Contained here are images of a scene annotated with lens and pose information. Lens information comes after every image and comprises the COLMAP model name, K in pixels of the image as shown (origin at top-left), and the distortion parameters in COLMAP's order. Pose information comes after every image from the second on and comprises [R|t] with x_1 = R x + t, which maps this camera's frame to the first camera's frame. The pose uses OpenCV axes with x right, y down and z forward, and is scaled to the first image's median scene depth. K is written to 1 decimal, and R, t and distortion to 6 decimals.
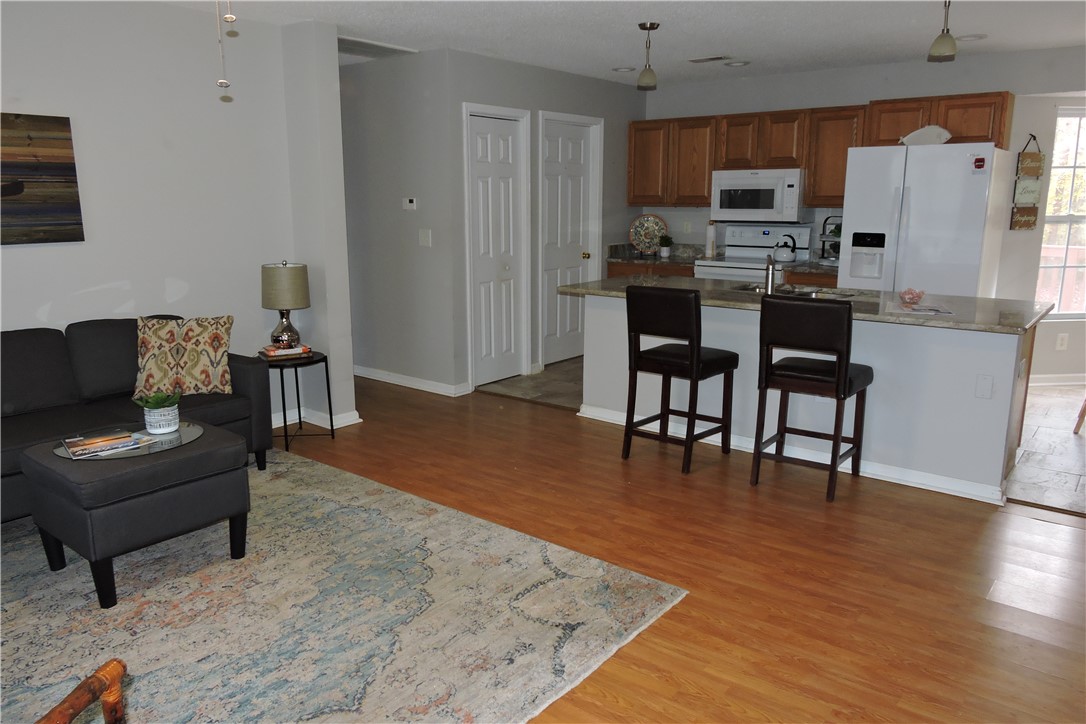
lens RADIAL K [[774.6, 0, 542.2], [0, 774.6, 366.1], [0, 0, 1]] dist [0.008539, -0.003633]
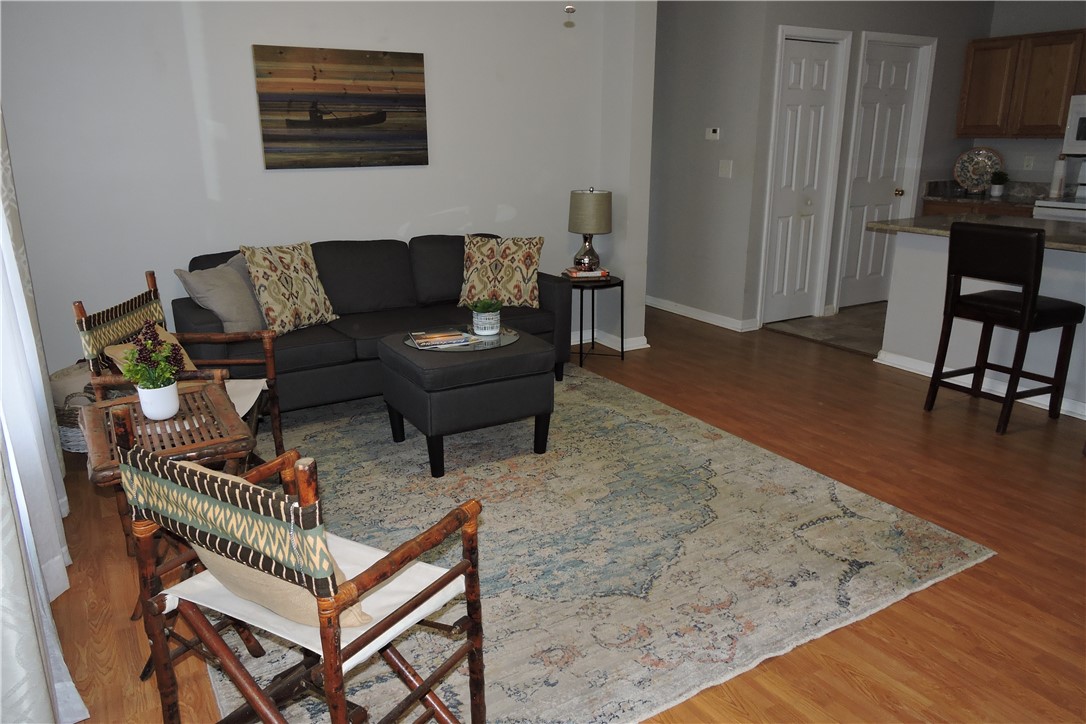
lens RADIAL K [[774.6, 0, 548.9], [0, 774.6, 364.0], [0, 0, 1]] dist [0.008539, -0.003633]
pose [[0.939798, 0.096627, -0.327784, -0.024587], [-0.072331, 0.993705, 0.085550, 0.021304], [0.333987, -0.056691, 0.940871, -0.029564]]
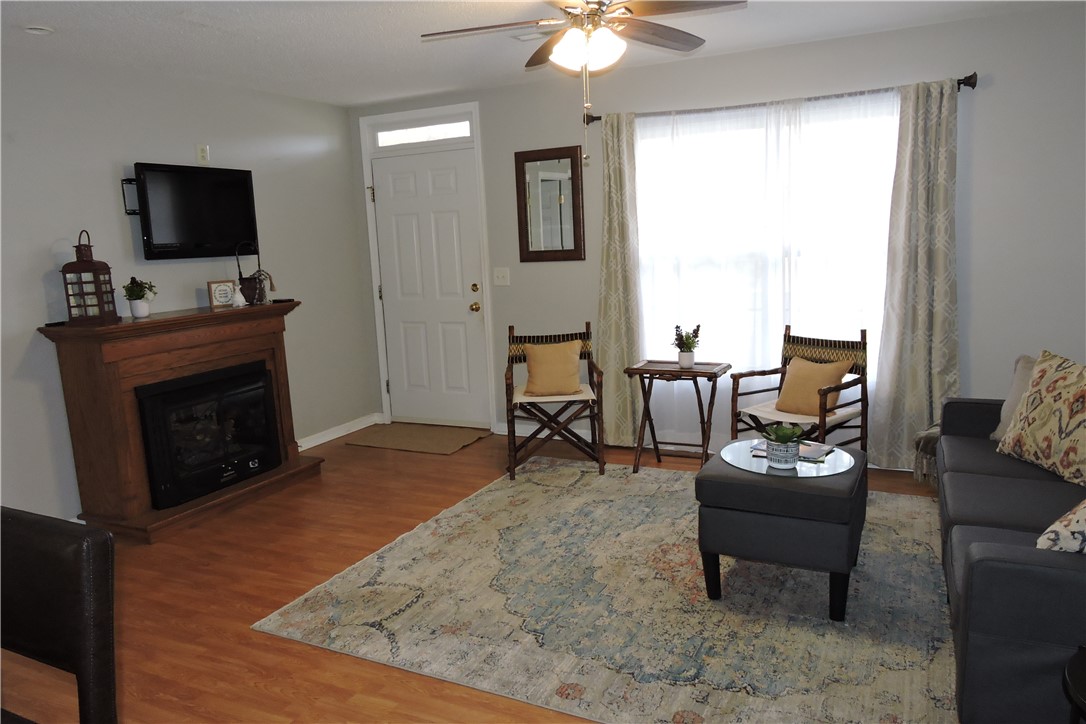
lens RADIAL K [[774.6, 0, 547.2], [0, 774.6, 359.6], [0, 0, 1]] dist [0.008539, -0.003633]
pose [[-0.975500, 0.075341, -0.206697, -0.008055], [-0.004667, 0.932234, 0.361826, -0.336042], [0.219951, 0.353926, -0.909043, 1.523432]]
